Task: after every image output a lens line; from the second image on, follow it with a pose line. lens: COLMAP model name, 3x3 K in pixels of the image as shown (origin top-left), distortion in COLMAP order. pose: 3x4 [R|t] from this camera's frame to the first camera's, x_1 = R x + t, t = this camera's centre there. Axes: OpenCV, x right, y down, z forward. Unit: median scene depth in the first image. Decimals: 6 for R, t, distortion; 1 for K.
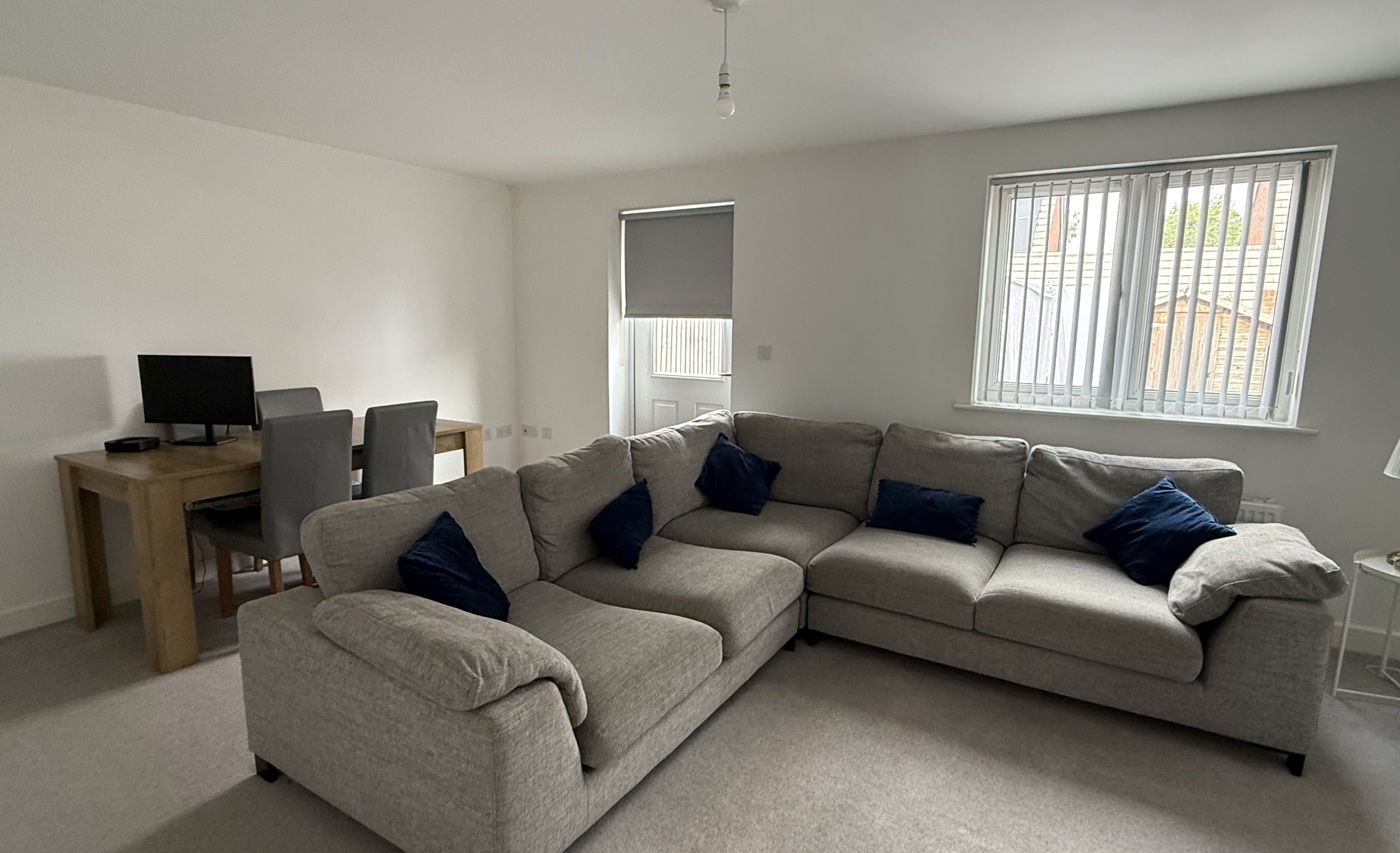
lens RADIAL K [[696.4, 0, 700.0], [0, 696.4, 426.5], [0, 0, 1]] dist [-0.000622, -0.000129]
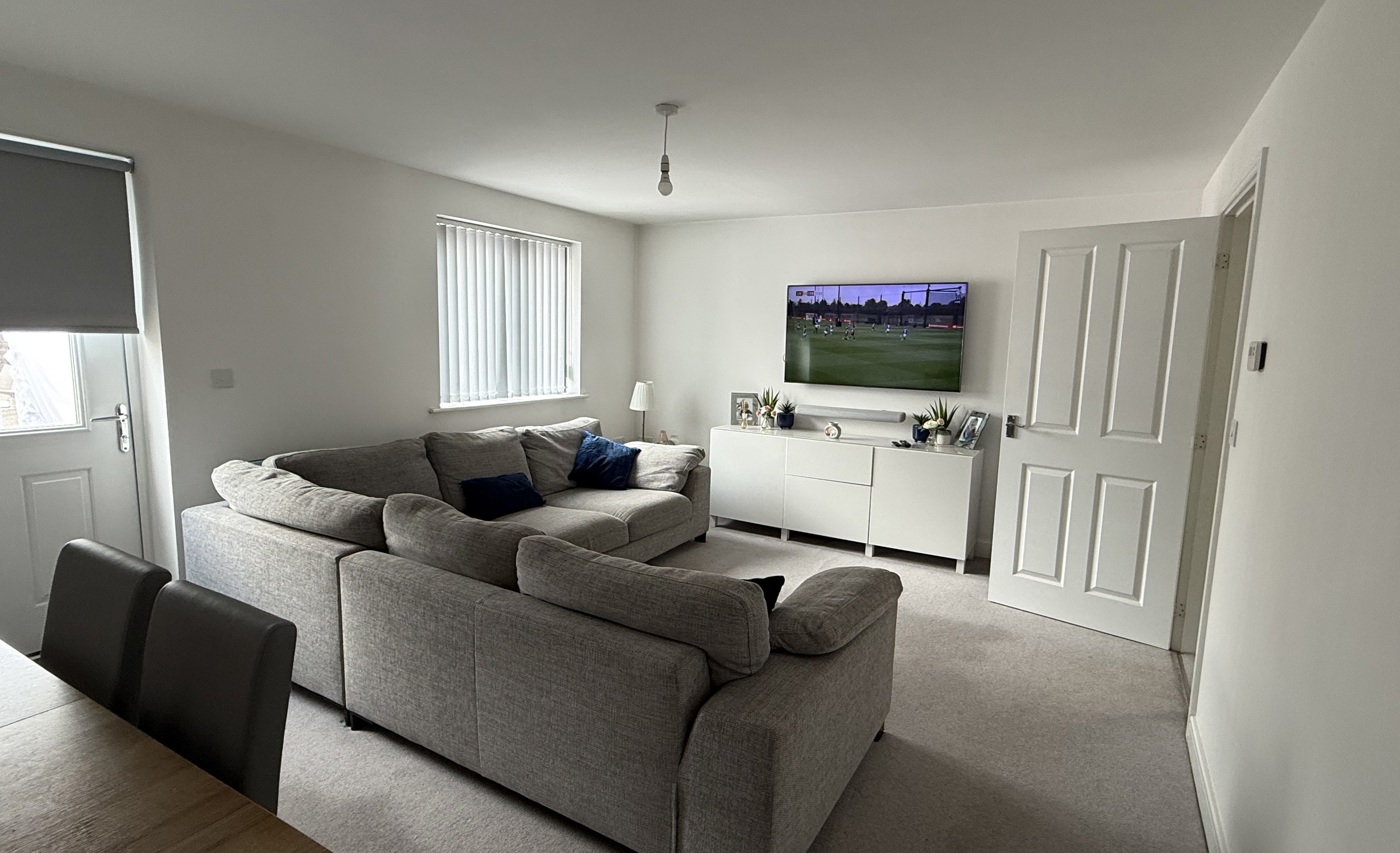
lens RADIAL K [[696.4, 0, 700.0], [0, 696.4, 426.5], [0, 0, 1]] dist [-0.000622, -0.000129]
pose [[-0.021674, -0.138167, 0.990172, -0.917743], [0.133391, 0.981150, 0.139828, -0.125645], [-0.990827, 0.135110, -0.002835, 0.680948]]
